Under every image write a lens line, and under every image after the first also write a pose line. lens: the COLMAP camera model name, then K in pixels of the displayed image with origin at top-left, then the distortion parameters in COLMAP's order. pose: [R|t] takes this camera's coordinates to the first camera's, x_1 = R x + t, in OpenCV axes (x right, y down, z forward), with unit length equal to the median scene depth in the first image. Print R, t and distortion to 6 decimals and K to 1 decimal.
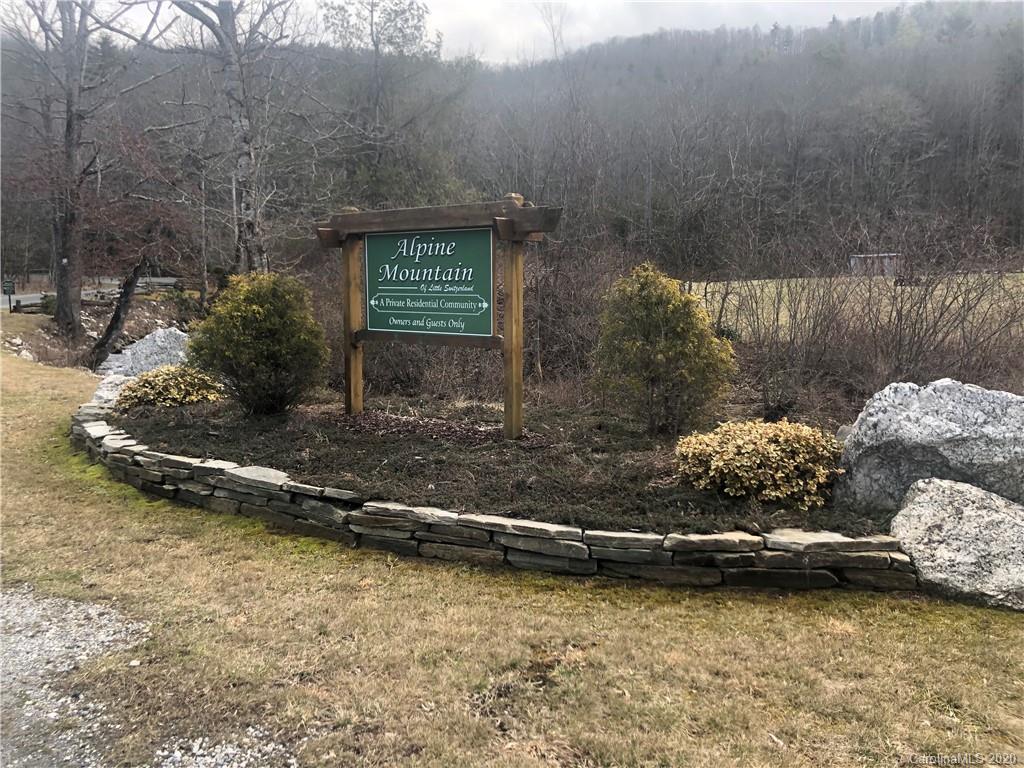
lens RADIAL K [[812.3, 0, 513.2], [0, 812.3, 381.4], [0, 0, 1]] dist [0.040744, -0.013258]
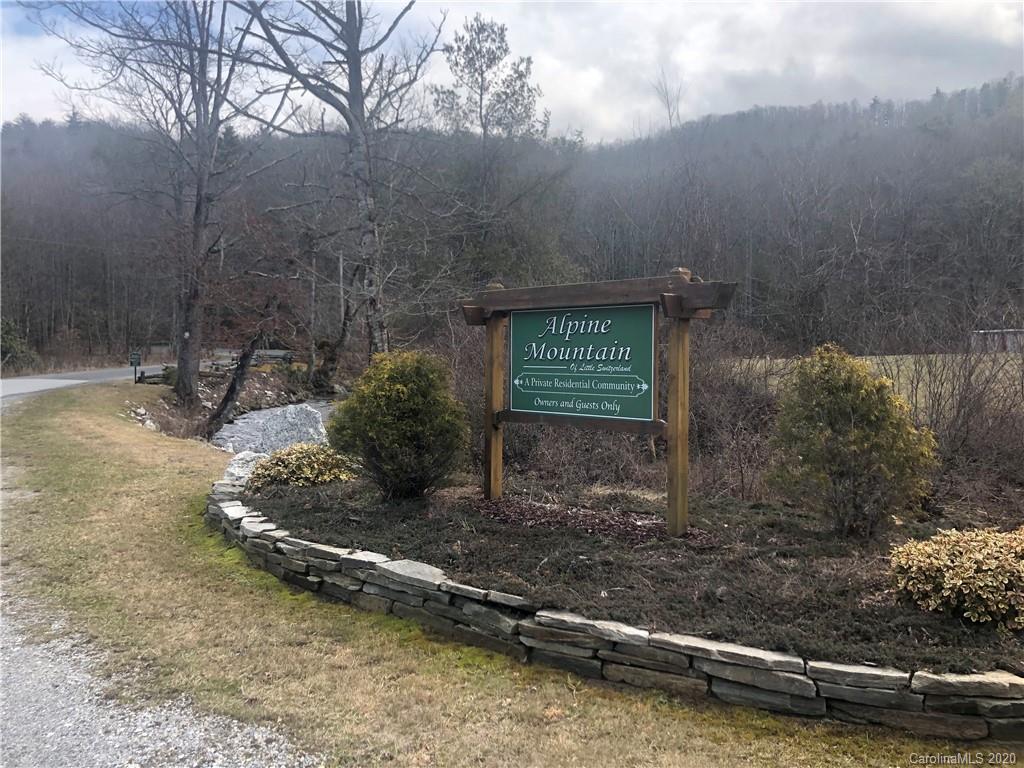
lens RADIAL K [[809.9, 0, 511.1], [0, 809.9, 390.4], [0, 0, 1]] dist [0.064974, -0.093715]
pose [[0.994184, 0.011486, -0.107076, -0.090553], [-0.019741, 0.996885, -0.076360, -0.017684], [0.105865, 0.078030, 0.991314, 0.075361]]
